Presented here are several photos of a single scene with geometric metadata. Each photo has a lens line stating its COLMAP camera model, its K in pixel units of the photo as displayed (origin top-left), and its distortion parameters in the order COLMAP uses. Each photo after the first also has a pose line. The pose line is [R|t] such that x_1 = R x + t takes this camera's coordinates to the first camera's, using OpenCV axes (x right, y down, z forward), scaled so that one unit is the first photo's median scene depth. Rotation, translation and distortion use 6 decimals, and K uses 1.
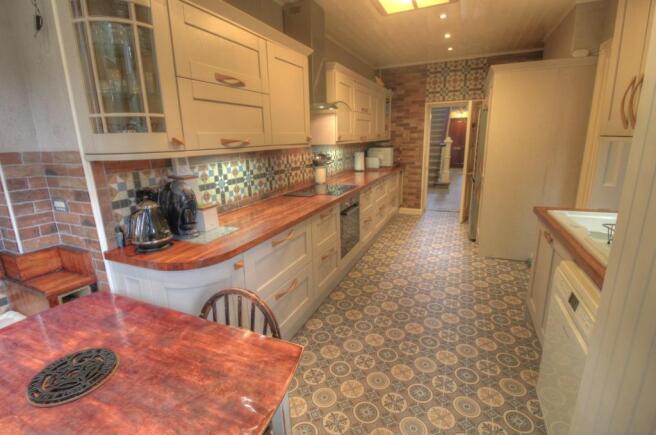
lens RADIAL K [[306.6, 0, 325.3], [0, 306.6, 211.2], [0, 0, 1]] dist [-0.000305, -0.011997]
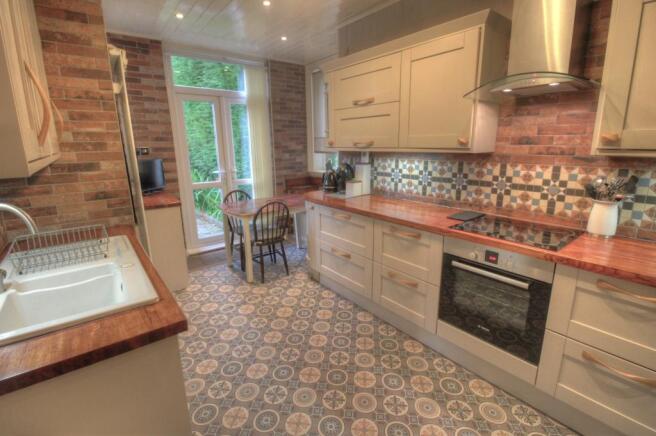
lens RADIAL K [[306.6, 0, 331.8], [0, 306.6, 212.7], [0, 0, 1]] dist [-0.000305, -0.011997]
pose [[-0.461779, 0.227890, -0.857220, 0.864356], [-0.182228, 0.921442, 0.343128, -0.314722], [0.868074, 0.314659, -0.383975, 1.217247]]
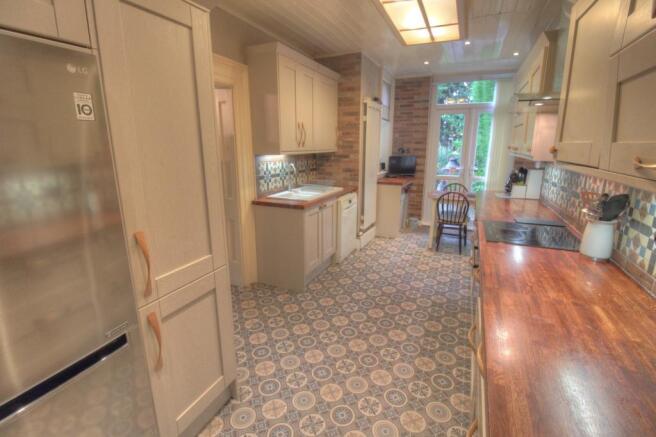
lens RADIAL K [[306.6, 0, 326.2], [0, 306.6, 214.4], [0, 0, 1]] dist [-0.000305, -0.011997]
pose [[-0.999570, 0.021683, 0.019744, 0.529266], [0.028176, 0.896781, 0.441576, -0.517804], [-0.008132, 0.441943, -0.897006, 2.049322]]
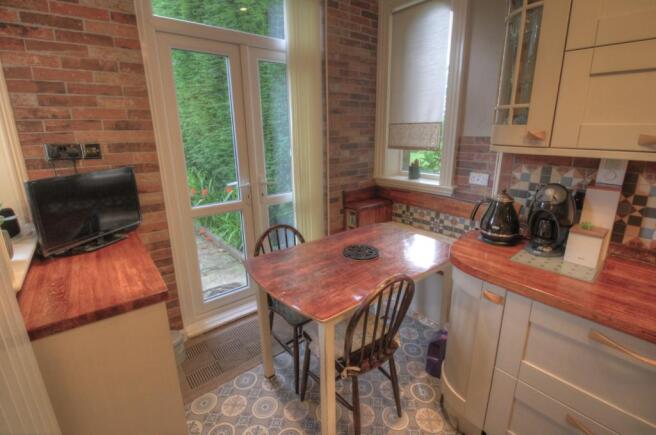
lens RADIAL K [[306.6, 0, 329.7], [0, 306.6, 211.1], [0, 0, 1]] dist [-0.000305, -0.011997]
pose [[-0.455831, 0.259193, -0.851491, 0.336630], [-0.184126, 0.908507, 0.375117, -0.157471], [0.870813, 0.327771, -0.366402, 0.557582]]
